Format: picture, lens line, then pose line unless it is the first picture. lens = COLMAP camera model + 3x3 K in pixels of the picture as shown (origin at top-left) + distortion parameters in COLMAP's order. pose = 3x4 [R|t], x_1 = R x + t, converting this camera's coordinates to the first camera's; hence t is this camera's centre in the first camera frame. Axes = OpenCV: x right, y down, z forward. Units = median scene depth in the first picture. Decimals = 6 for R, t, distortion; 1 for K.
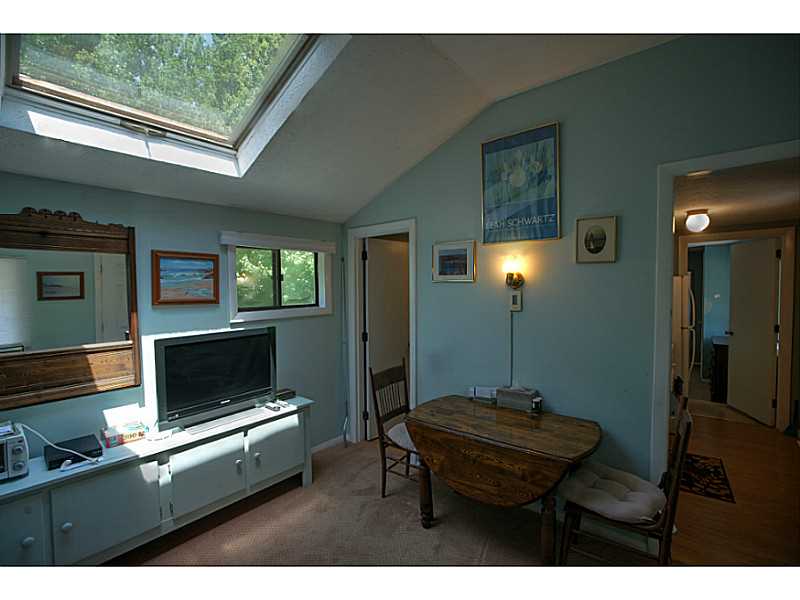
lens RADIAL K [[391.2, 0, 387.1], [0, 391.2, 297.6], [0, 0, 1]] dist [-0.001838, 0.030585]
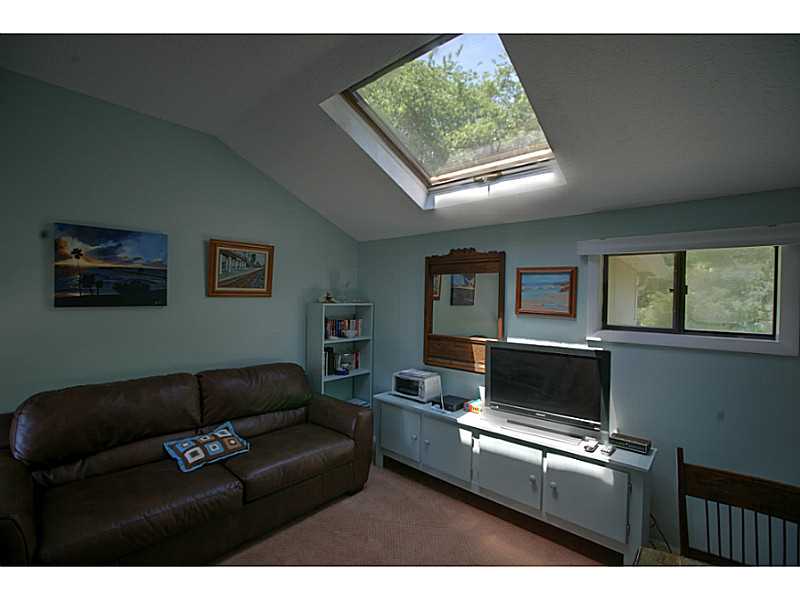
lens RADIAL K [[391.2, 0, 387.1], [0, 391.2, 297.6], [0, 0, 1]] dist [-0.001838, 0.030585]
pose [[-0.028371, 0.019619, -0.999405, 0.595110], [-0.043935, 0.998817, 0.020855, -0.037340], [0.998631, 0.044501, -0.027475, 0.623466]]
